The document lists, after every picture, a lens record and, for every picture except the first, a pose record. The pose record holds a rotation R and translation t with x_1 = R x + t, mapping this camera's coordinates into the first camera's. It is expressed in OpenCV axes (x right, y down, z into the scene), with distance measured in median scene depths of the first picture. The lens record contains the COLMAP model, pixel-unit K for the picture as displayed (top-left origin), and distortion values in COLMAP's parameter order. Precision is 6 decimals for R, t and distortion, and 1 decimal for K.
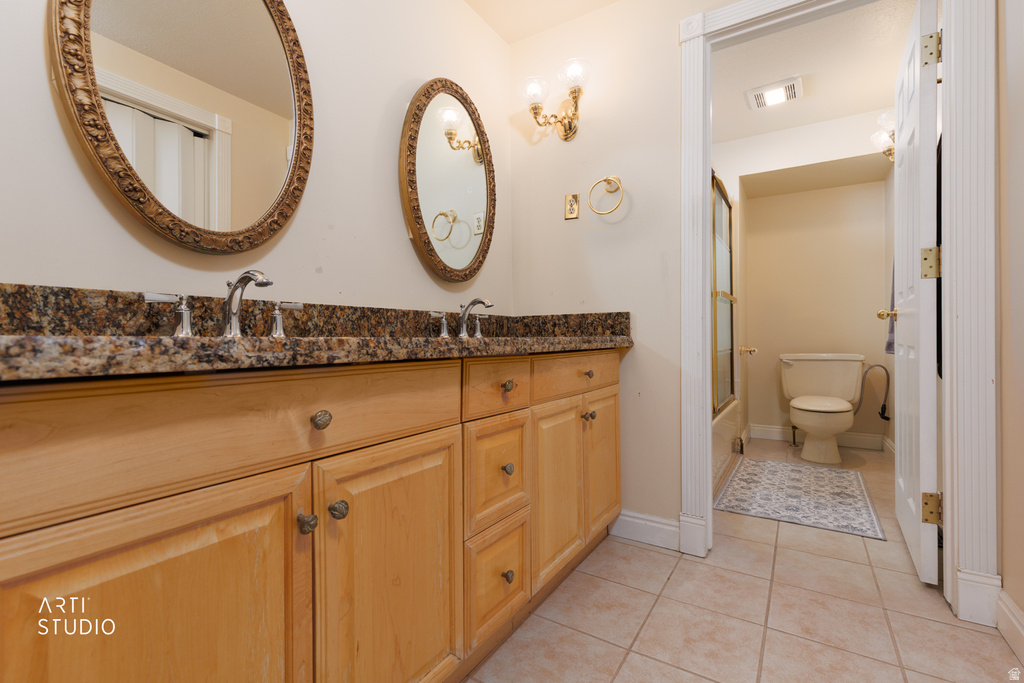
lens RADIAL K [[467.3, 0, 504.6], [0, 467.3, 338.3], [0, 0, 1]] dist [0.005750, 0.000536]
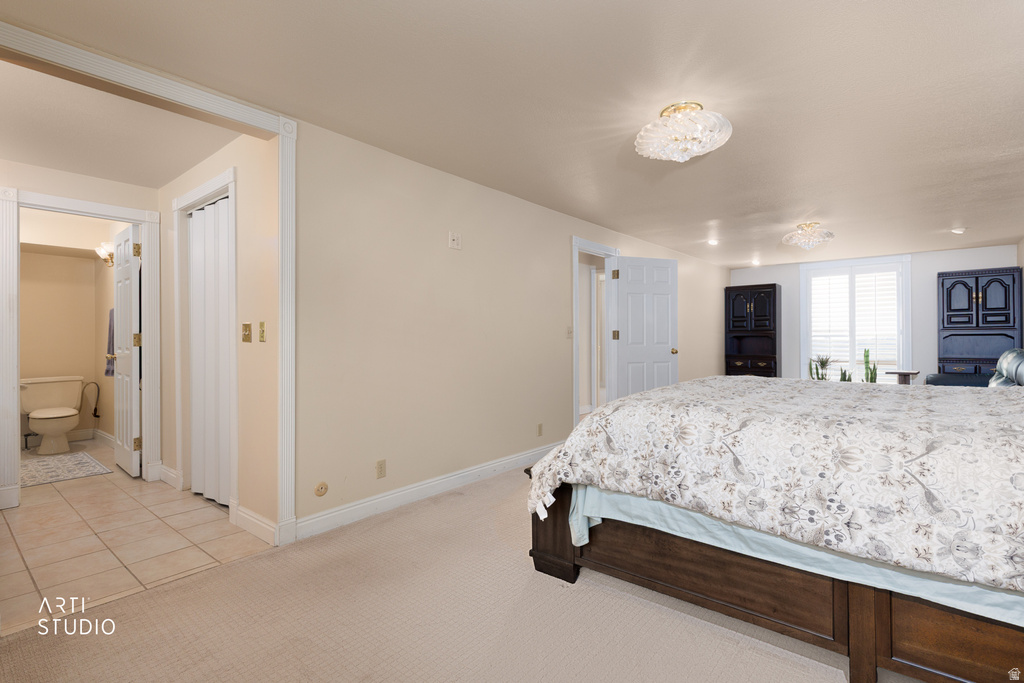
lens RADIAL K [[477.7, 0, 510.7], [0, 477.7, 340.4], [0, 0, 1]] dist [-0.018852, -0.000434]
pose [[0.109163, 0.008255, 0.993990, -0.616992], [0.007813, 0.999928, -0.009163, -0.058725], [-0.993993, 0.008766, 0.109091, -0.557801]]
